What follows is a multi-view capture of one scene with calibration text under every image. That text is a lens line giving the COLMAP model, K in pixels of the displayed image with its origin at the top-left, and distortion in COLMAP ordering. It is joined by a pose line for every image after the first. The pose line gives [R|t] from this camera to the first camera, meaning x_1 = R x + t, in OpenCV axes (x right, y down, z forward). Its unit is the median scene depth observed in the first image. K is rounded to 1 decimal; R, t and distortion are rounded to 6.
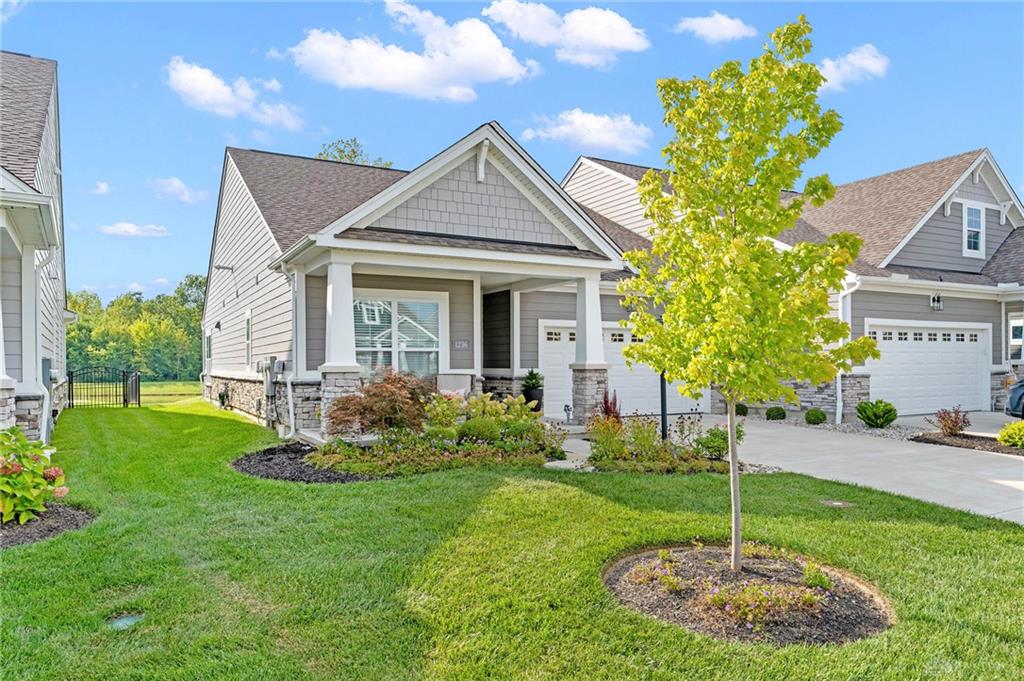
lens RADIAL K [[680.5, 0, 513.3], [0, 680.5, 365.5], [0, 0, 1]] dist [-0.000276, 0.000103]
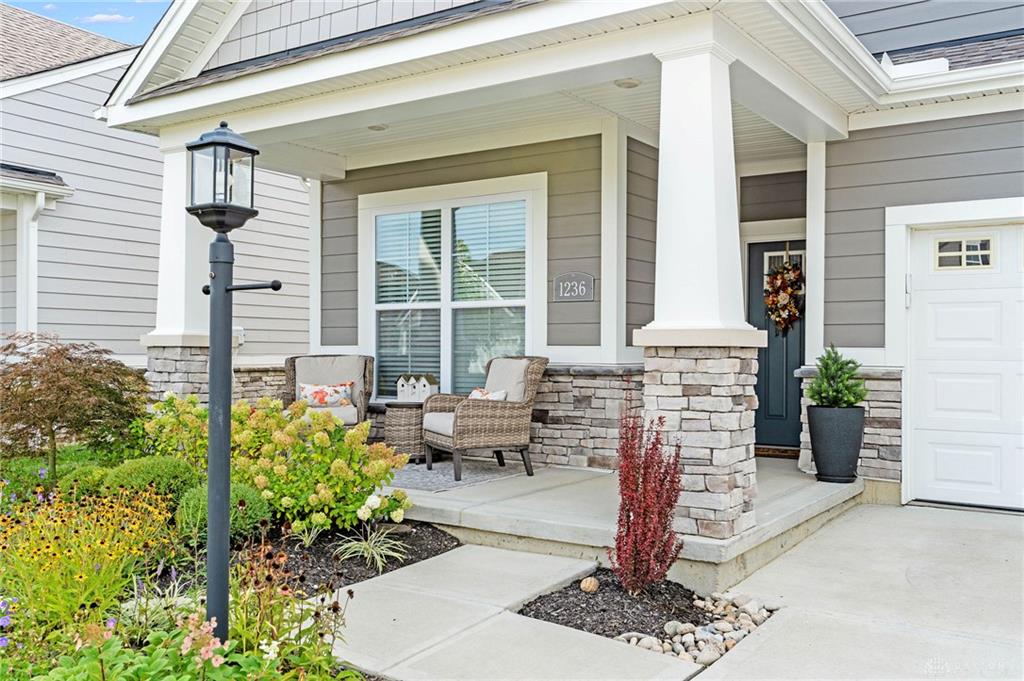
lens RADIAL K [[895.5, 0, 512.0], [0, 895.5, 340.5], [0, 0, 1]] dist [0.005877, 0.002238]
pose [[0.465411, -0.000789, -0.885094, 0.360947], [-0.009137, 0.999942, -0.005695, 0.004893], [0.885048, 0.010737, 0.465377, 0.628249]]
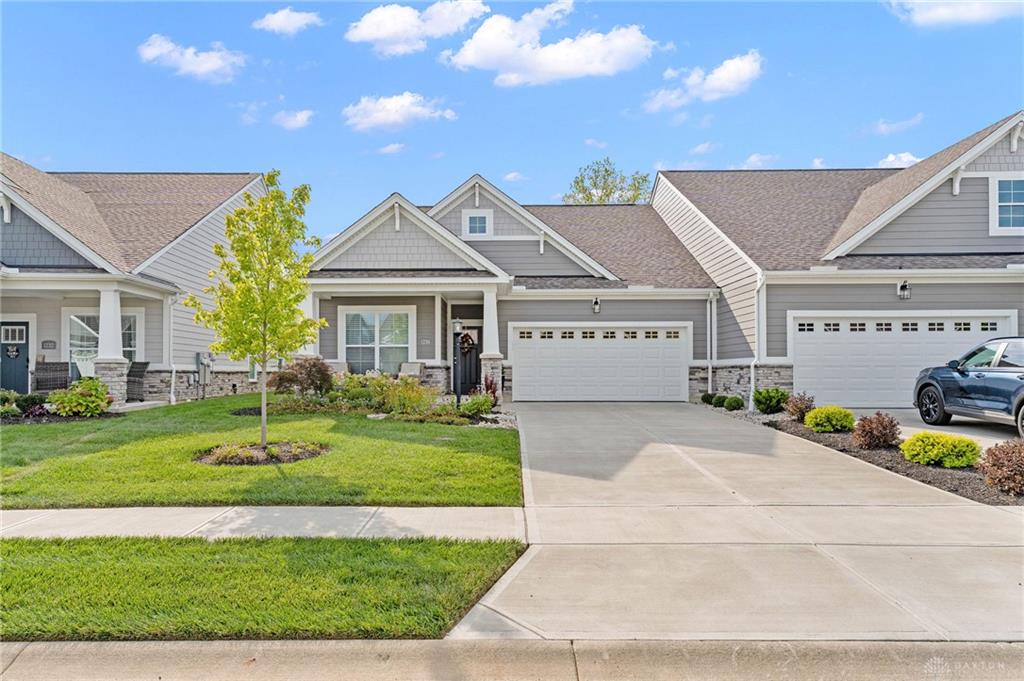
lens RADIAL K [[676.8, 0, 470.6], [0, 676.8, 366.1], [0, 0, 1]] dist [0.001069, 0.000042]
pose [[0.858393, 0.000990, -0.512992, 0.645804], [-0.005675, 0.999955, -0.007565, 0.026200], [0.512961, 0.009405, 0.858360, -0.138690]]
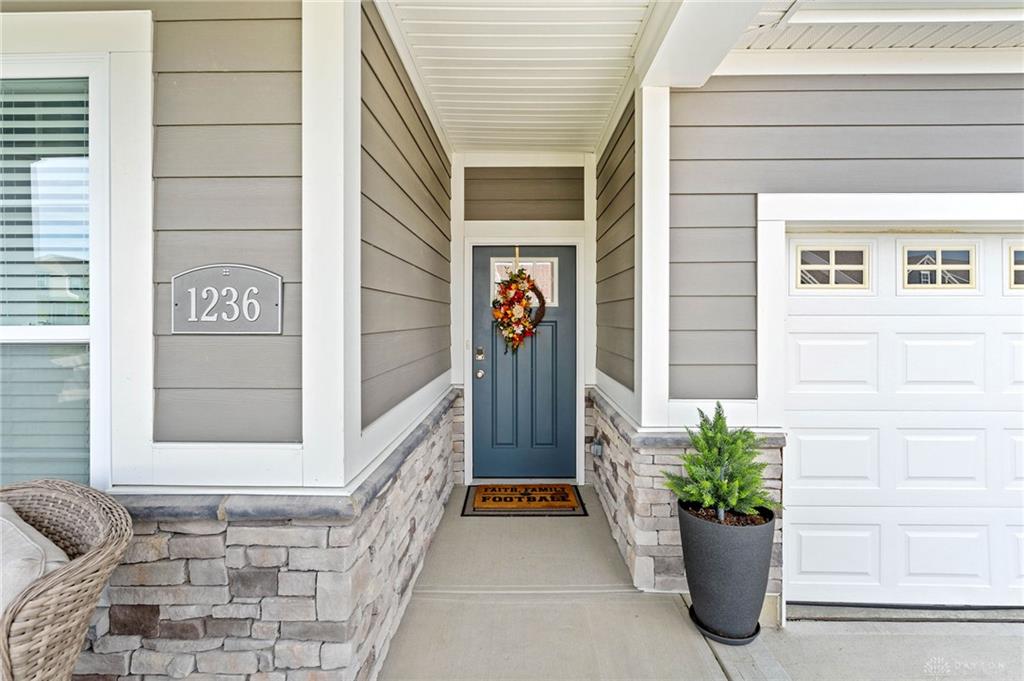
lens RADIAL K [[474.0, 0, 515.5], [0, 474.0, 320.9], [0, 0, 1]] dist [-0.000253, -0.000115]
pose [[0.875752, 0.005058, -0.482735, 0.043462], [-0.004194, 0.999987, 0.002870, -0.023913], [0.482744, -0.000489, 0.875762, 0.828564]]
